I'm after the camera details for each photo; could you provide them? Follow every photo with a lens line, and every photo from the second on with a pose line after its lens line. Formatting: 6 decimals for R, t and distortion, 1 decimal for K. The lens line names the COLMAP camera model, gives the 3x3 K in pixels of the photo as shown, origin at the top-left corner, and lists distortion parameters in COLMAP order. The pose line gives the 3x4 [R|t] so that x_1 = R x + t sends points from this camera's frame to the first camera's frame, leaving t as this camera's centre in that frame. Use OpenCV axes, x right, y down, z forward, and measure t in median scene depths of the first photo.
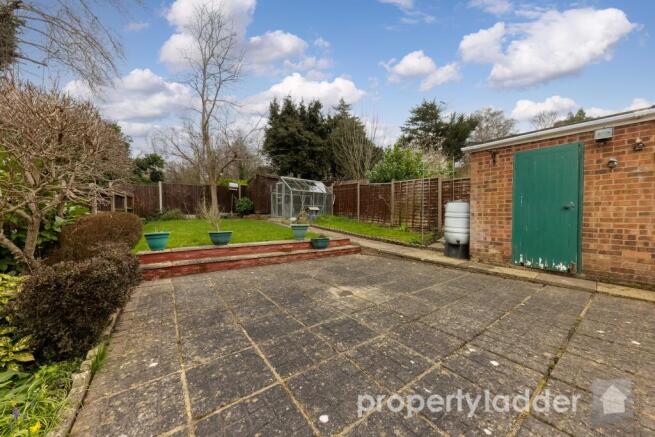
lens RADIAL K [[223.4, 0, 327.5], [0, 223.4, 218.5], [0, 0, 1]] dist [0.000643, 0.000027]
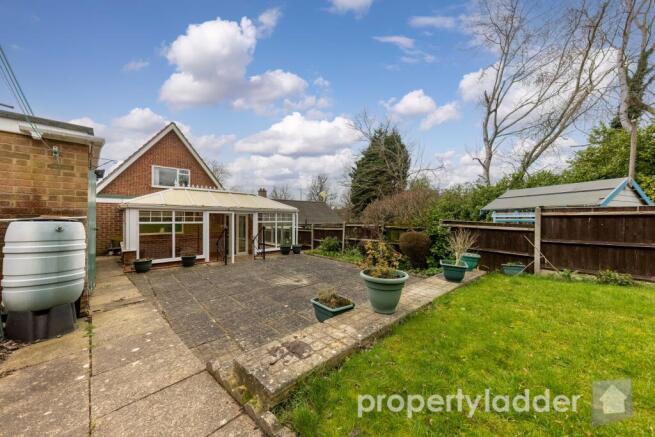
lens RADIAL K [[223.4, 0, 327.5], [0, 223.4, 218.5], [0, 0, 1]] dist [0.000643, 0.000027]
pose [[-0.993419, -0.005912, -0.114382, 0.052209], [-0.006357, 0.999974, 0.003532, -0.129155], [0.114358, 0.004236, -0.993431, 2.510175]]
